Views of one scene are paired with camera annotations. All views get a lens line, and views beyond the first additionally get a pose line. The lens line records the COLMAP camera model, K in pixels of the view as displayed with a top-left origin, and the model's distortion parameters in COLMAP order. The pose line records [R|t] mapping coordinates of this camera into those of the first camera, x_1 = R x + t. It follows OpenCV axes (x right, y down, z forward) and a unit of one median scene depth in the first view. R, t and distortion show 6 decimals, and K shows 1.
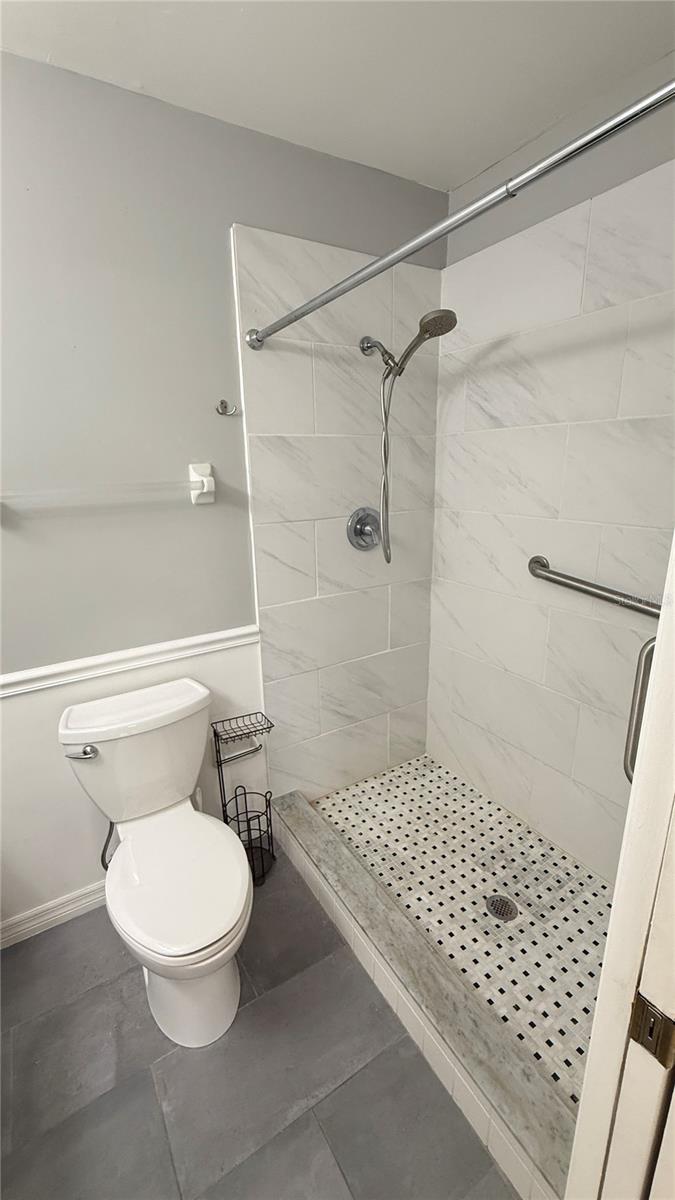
lens RADIAL K [[501.0, 0, 337.5], [0, 501.0, 600.0], [0, 0, 1]] dist [-0.000595, 0.000040]
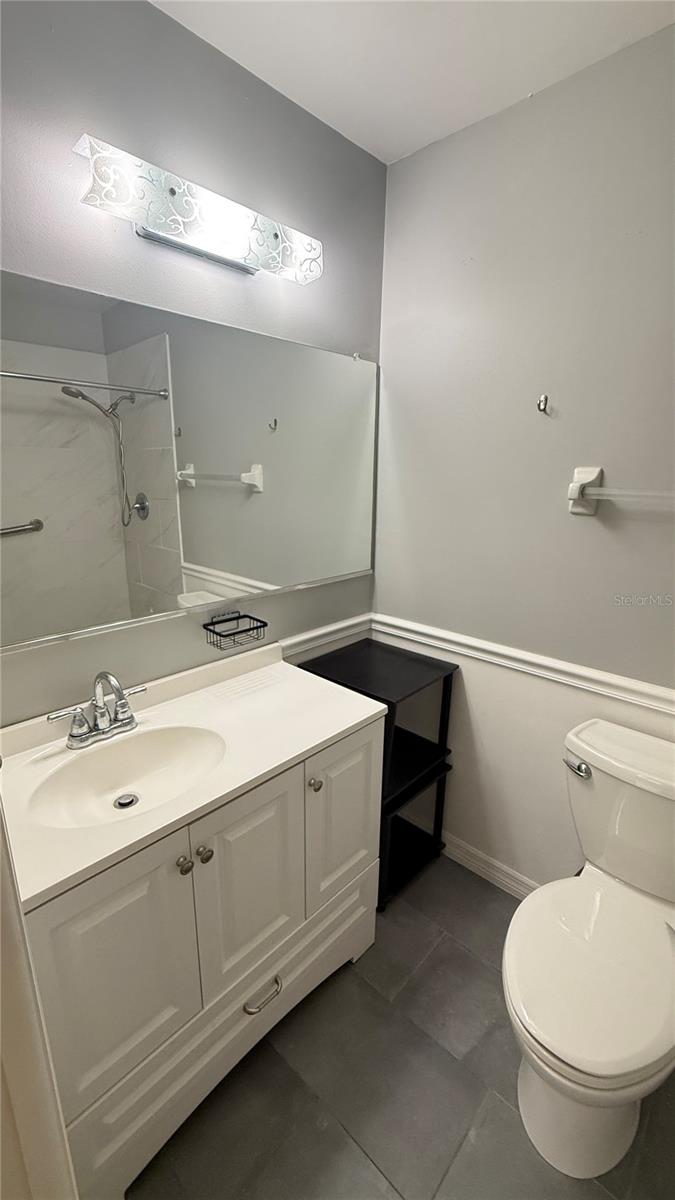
lens RADIAL K [[508.1, 0, 337.5], [0, 508.1, 600.0], [0, 0, 1]] dist [0.002752, 0.000451]
pose [[0.258764, 0.284648, -0.923048, 0.171640], [-0.283088, 0.935983, 0.209277, -0.063056], [0.923527, 0.207150, 0.322779, 0.204516]]
